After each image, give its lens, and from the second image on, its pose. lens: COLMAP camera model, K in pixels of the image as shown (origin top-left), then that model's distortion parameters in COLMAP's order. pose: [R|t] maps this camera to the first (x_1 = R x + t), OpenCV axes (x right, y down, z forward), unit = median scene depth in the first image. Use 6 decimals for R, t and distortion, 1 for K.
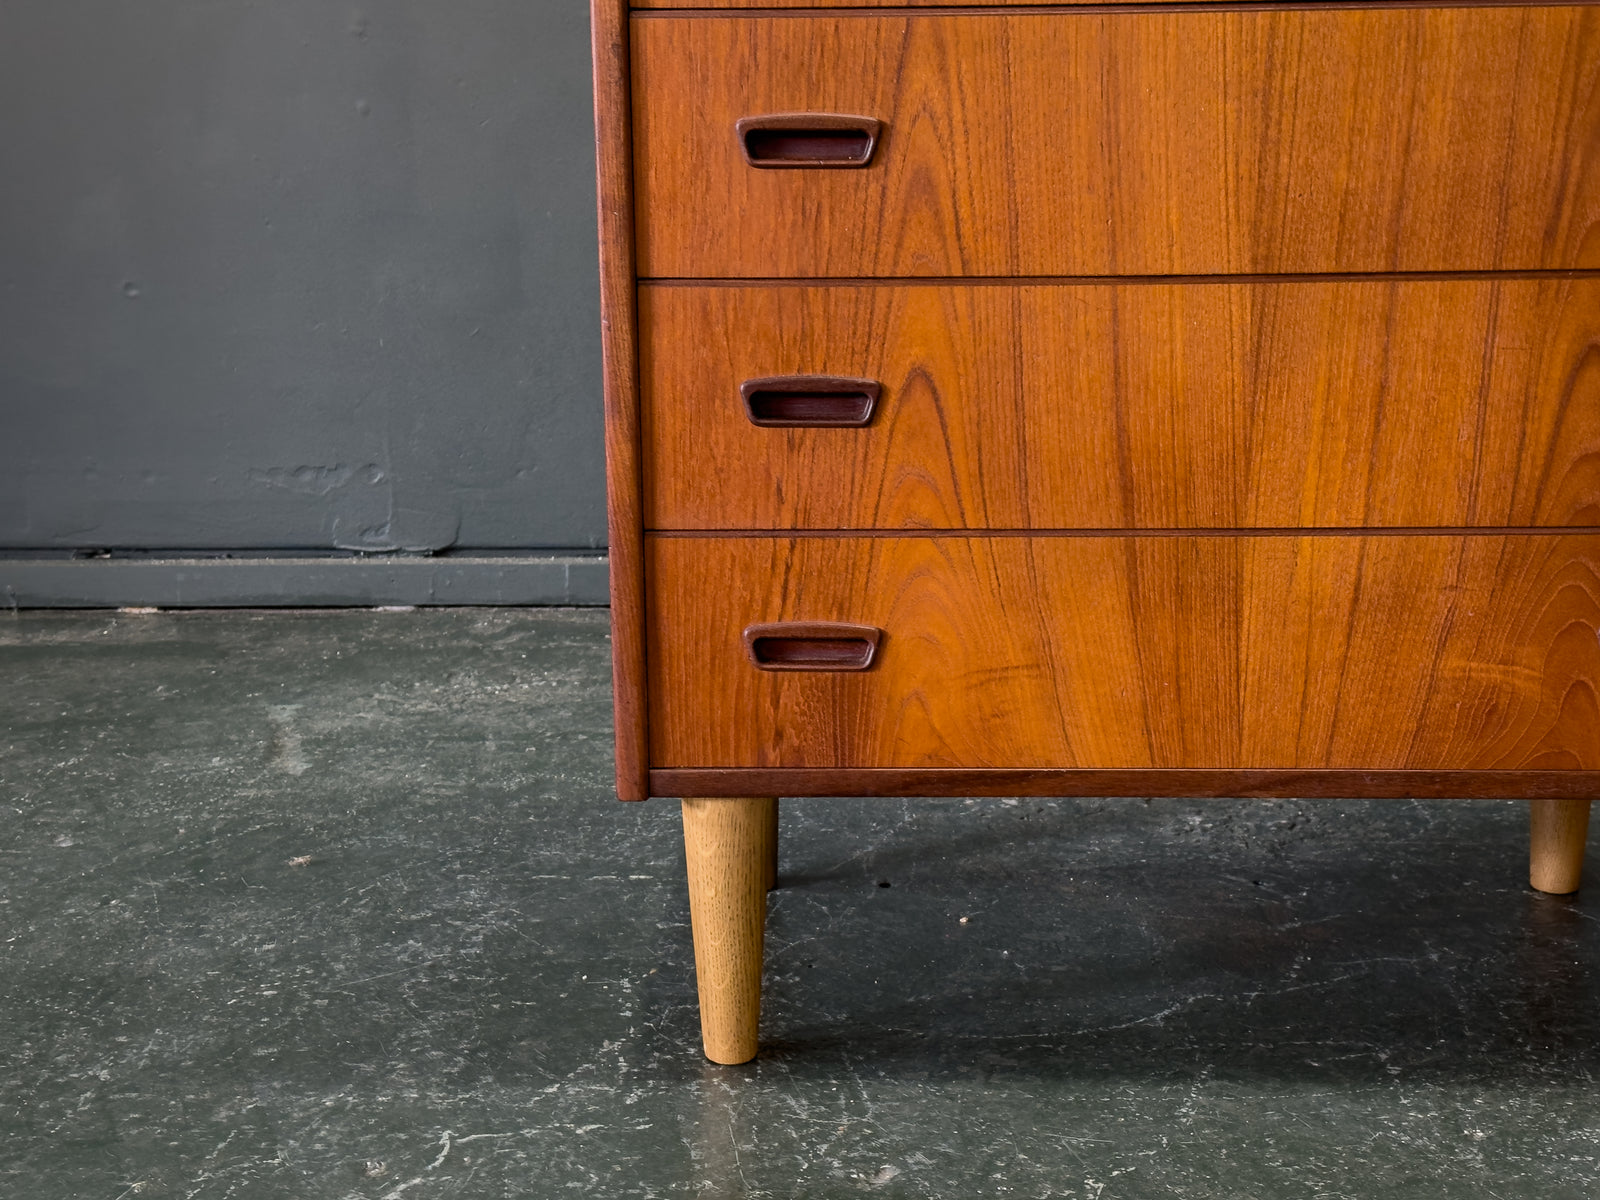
lens RADIAL K [[2260.4, 0, 799.2], [0, 2260.4, 611.8], [0, 0, 1]] dist [0.168924, -0.289935]
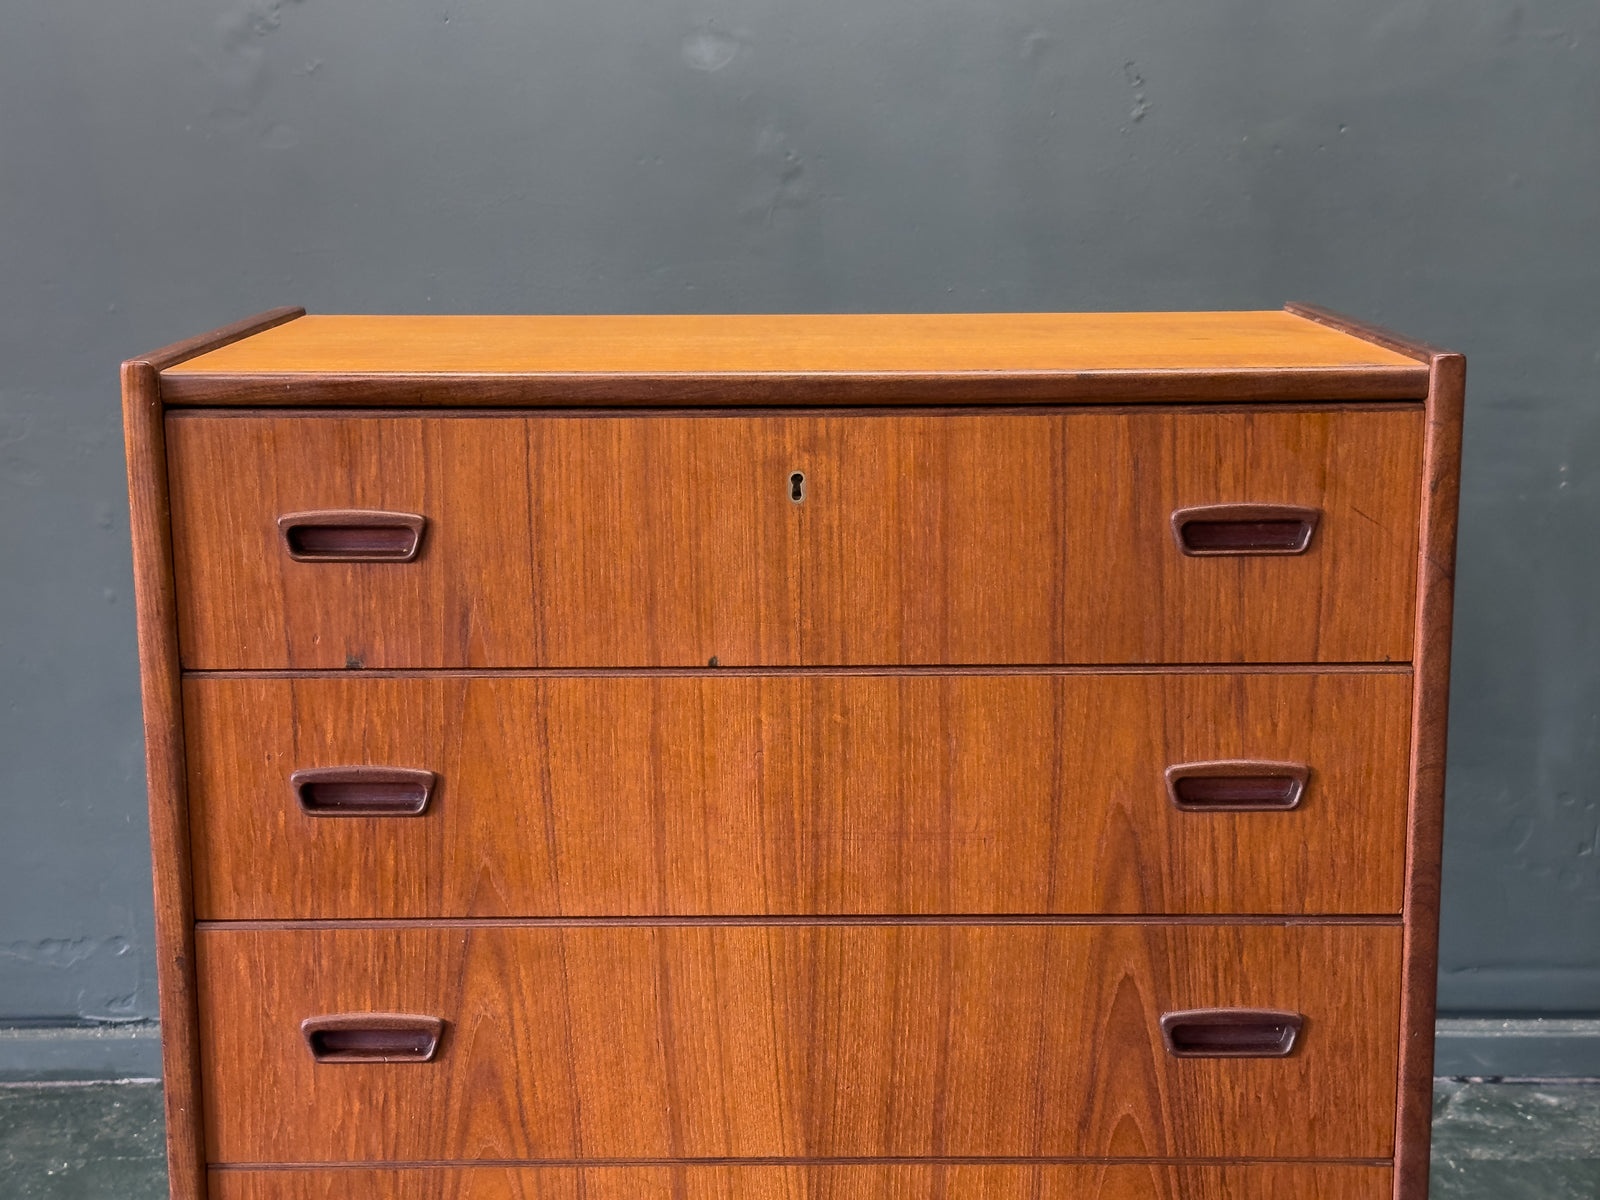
lens RADIAL K [[2288.7, 0, 801.6], [0, 2288.7, 598.4], [0, 0, 1]] dist [0.167110, -0.317306]
pose [[0.999500, -0.001907, 0.031559, 0.138409], [0.003021, 0.999372, -0.035293, -0.308744], [-0.031472, 0.035371, 0.998879, -0.048718]]
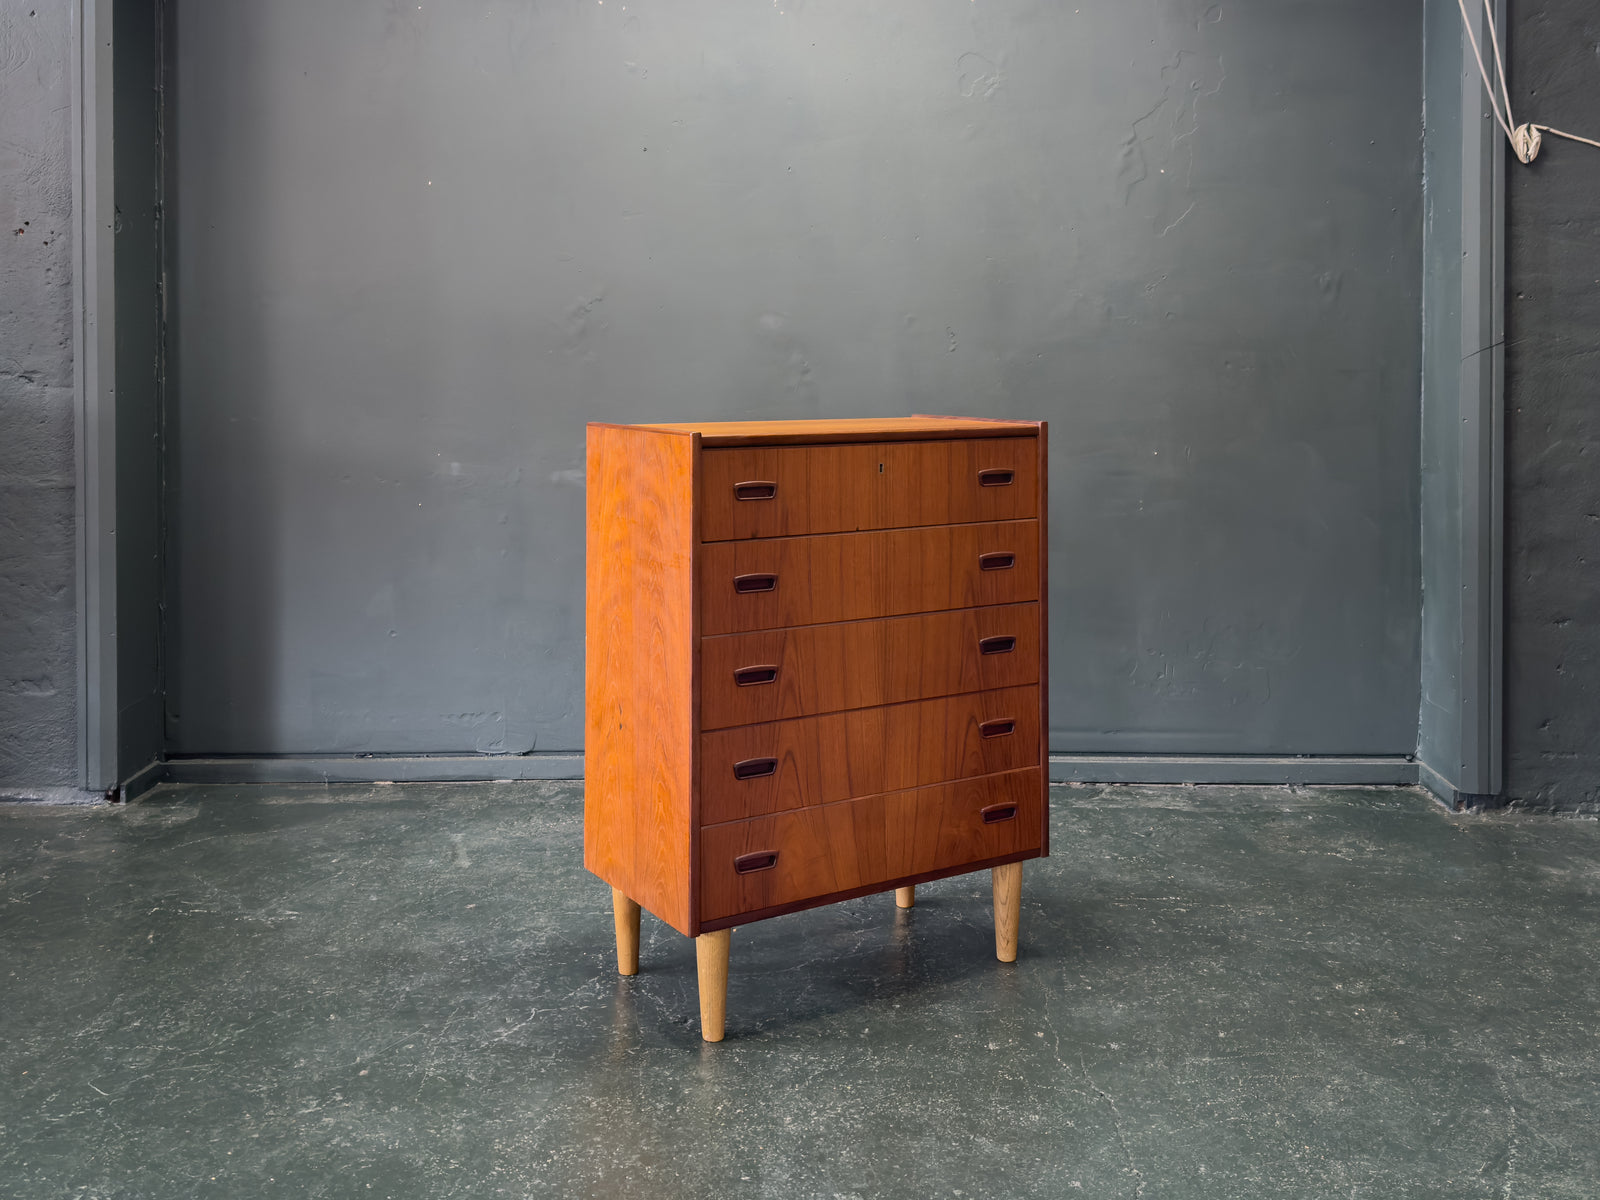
lens RADIAL K [[1524.6, 0, 800.7], [0, 1524.6, 375.6], [0, 0, 1]] dist [0.139577, -0.274995]
pose [[0.999389, 0.010987, 0.033174, 0.089865], [-0.003454, 0.975693, -0.219116, -0.101182], [-0.034775, 0.218867, 0.975135, -0.915880]]
